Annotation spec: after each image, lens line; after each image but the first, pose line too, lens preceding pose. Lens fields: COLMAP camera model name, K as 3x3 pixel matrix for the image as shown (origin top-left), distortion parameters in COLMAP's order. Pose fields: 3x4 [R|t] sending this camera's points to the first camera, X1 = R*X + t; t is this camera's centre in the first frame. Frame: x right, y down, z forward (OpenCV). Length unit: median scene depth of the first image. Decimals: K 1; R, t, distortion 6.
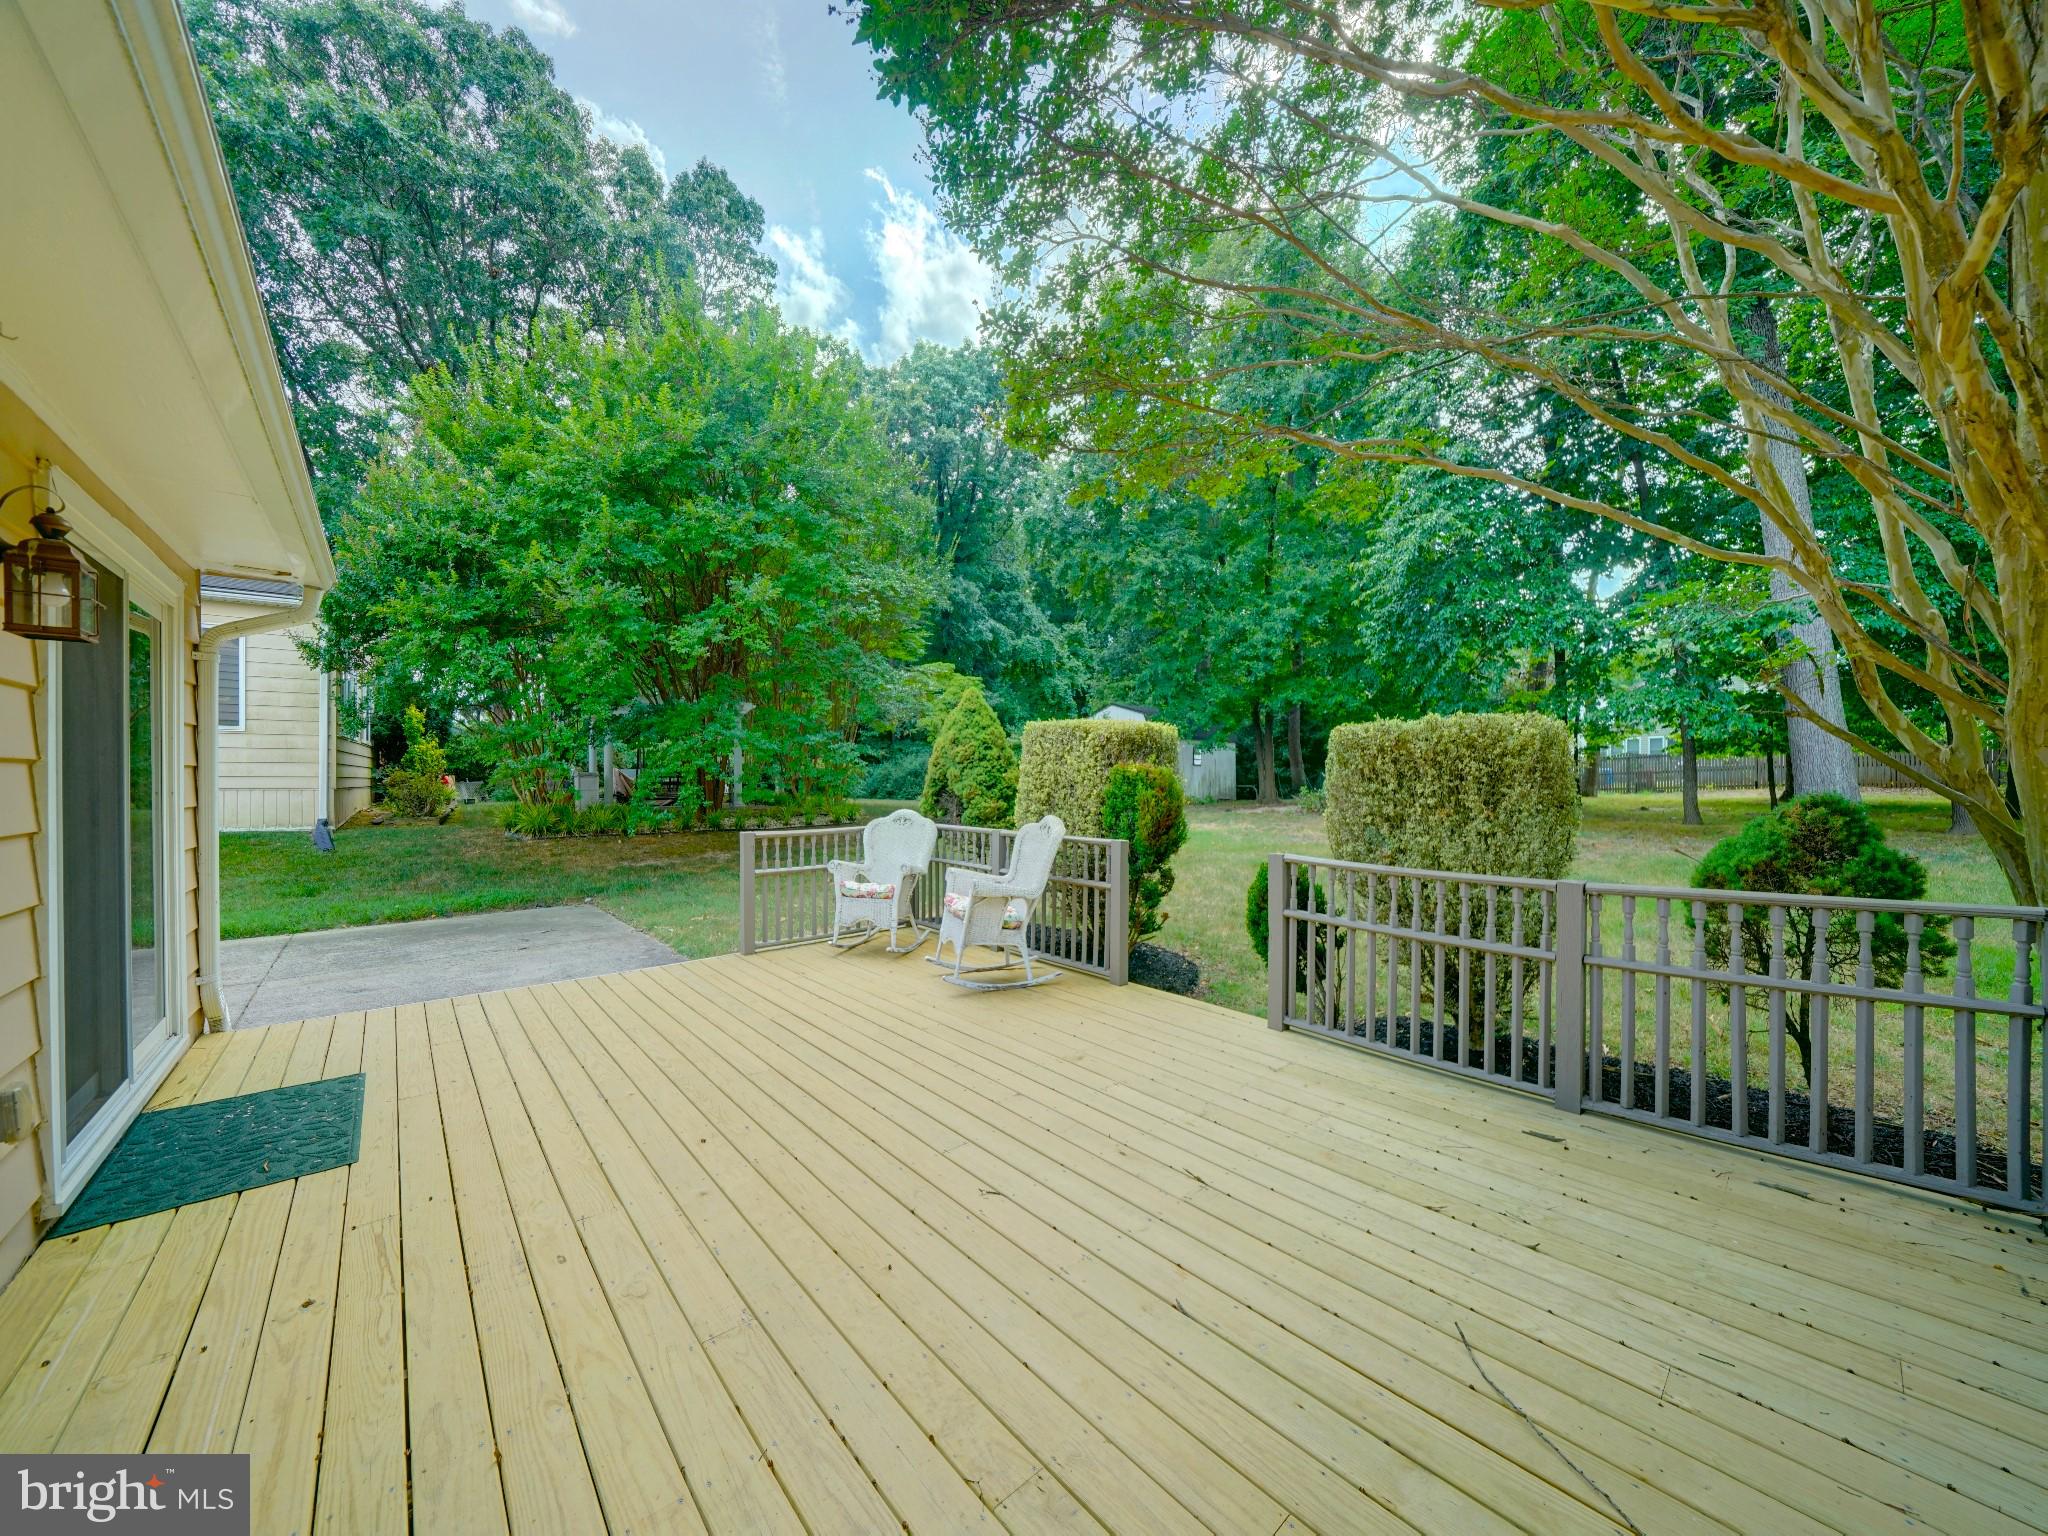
lens RADIAL K [[712.5, 0, 1030.4], [0, 712.5, 784.8], [0, 0, 1]] dist [-0.000248, 0.000454]
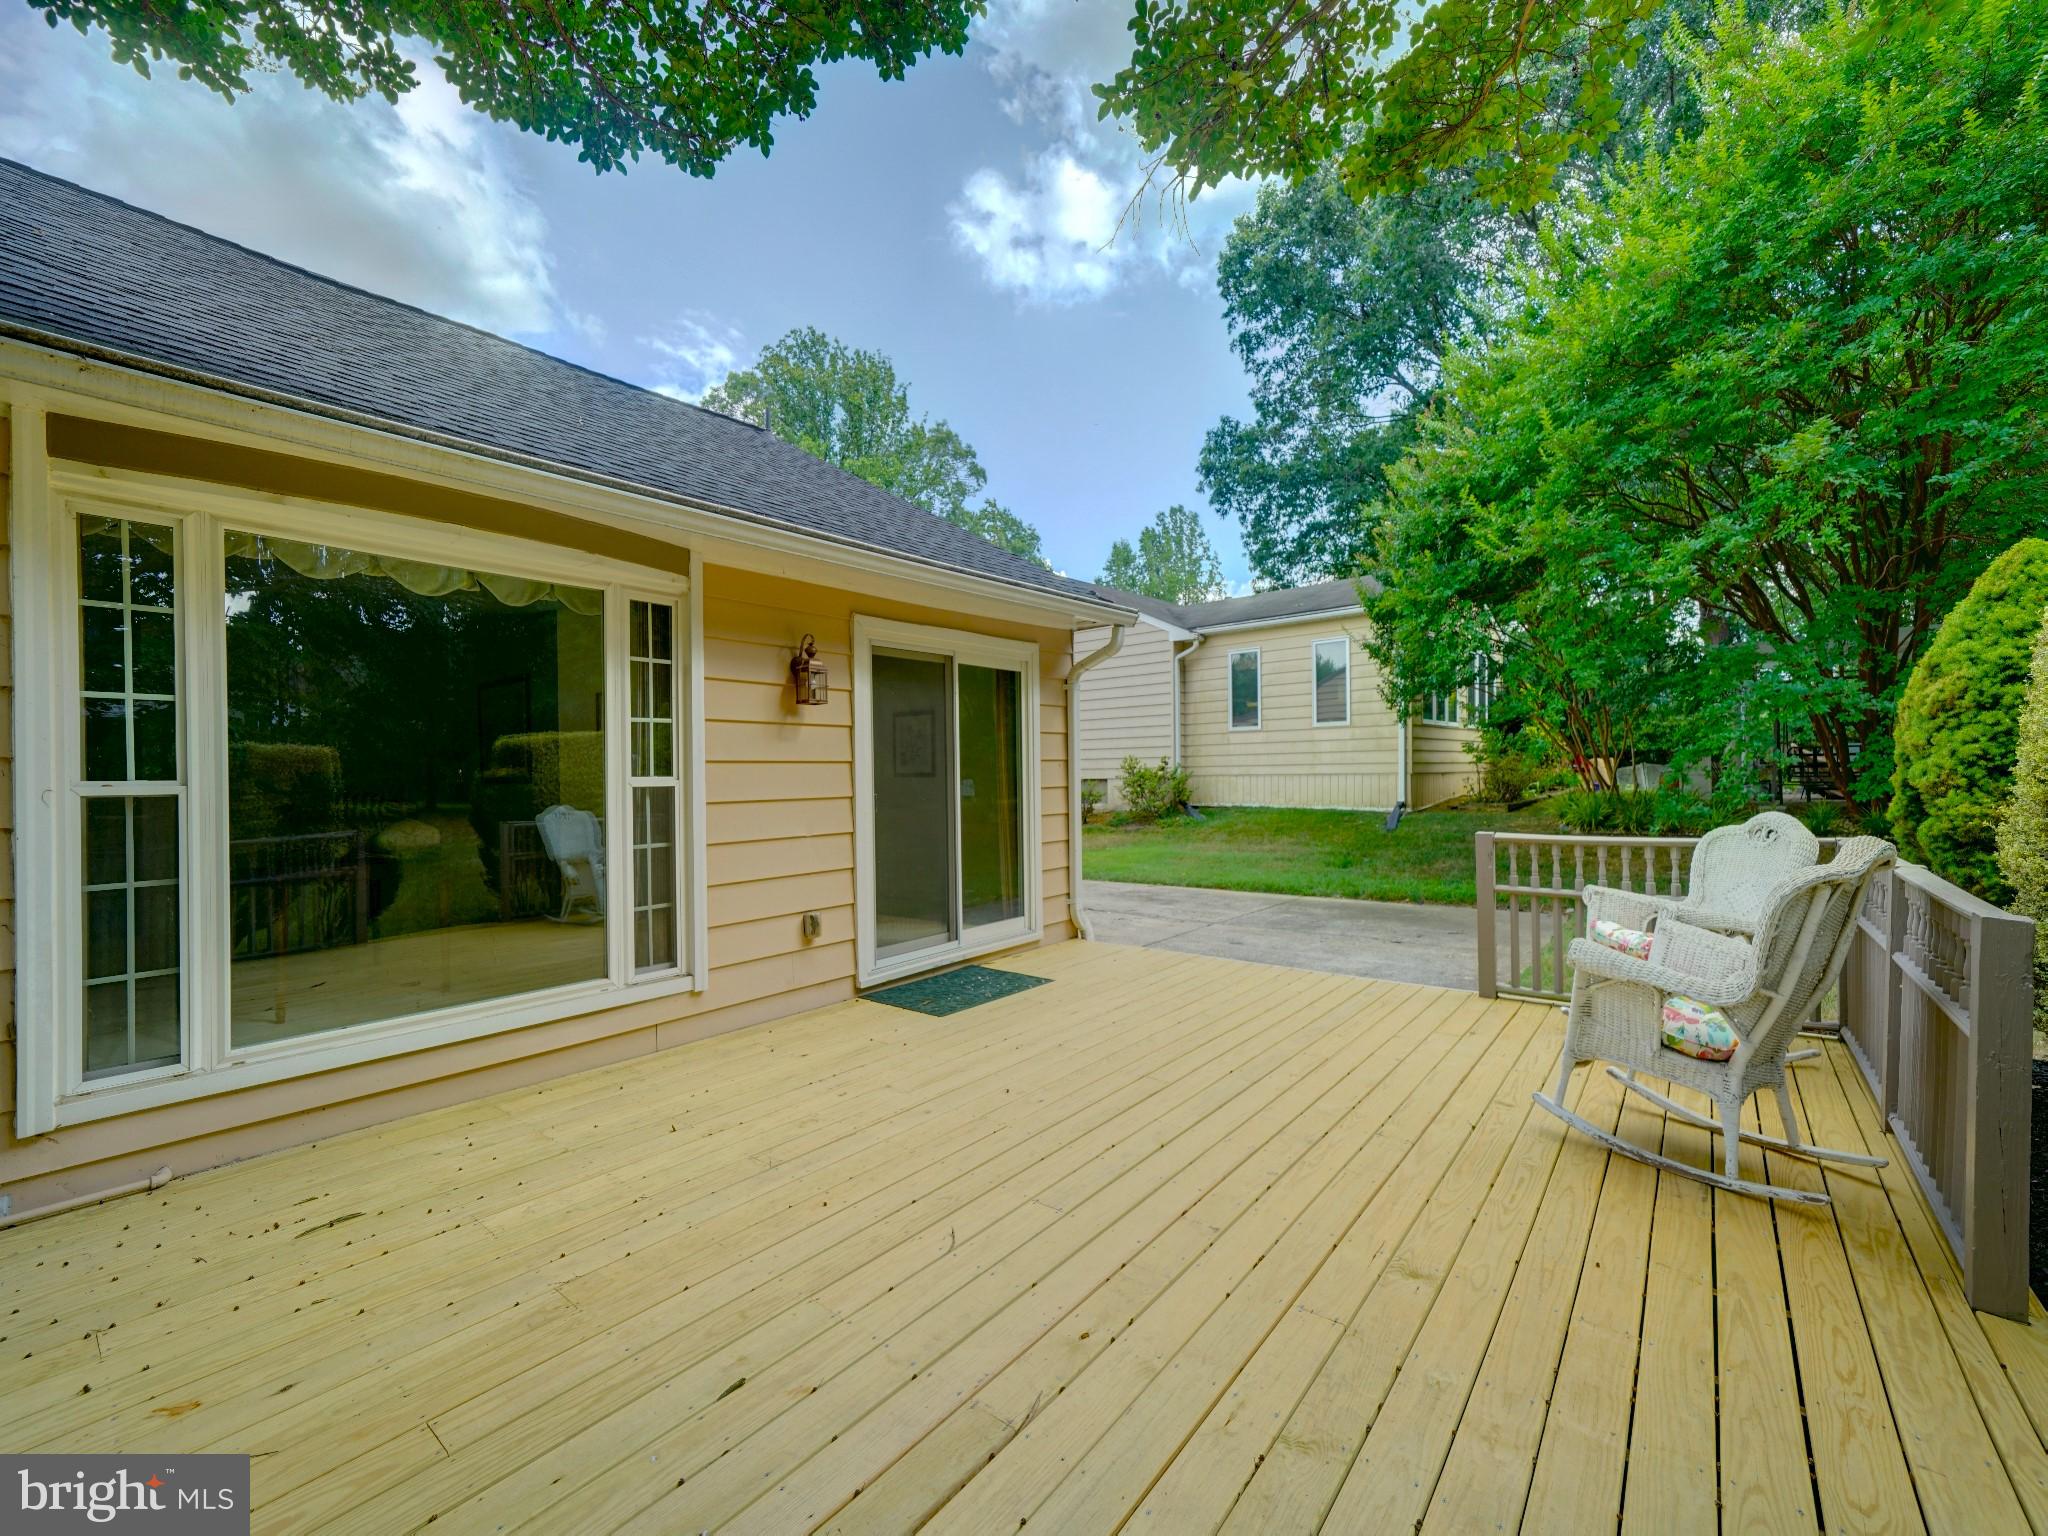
lens RADIAL K [[873.5, 0, 1028.9], [0, 873.5, 770.8], [0, 0, 1]] dist [0.001752, 0.000135]
pose [[0.175506, -0.005137, -0.984465, 0.415015], [0.008923, 0.999954, -0.003627, 0.000882], [0.984438, -0.008147, 0.175544, 0.368136]]
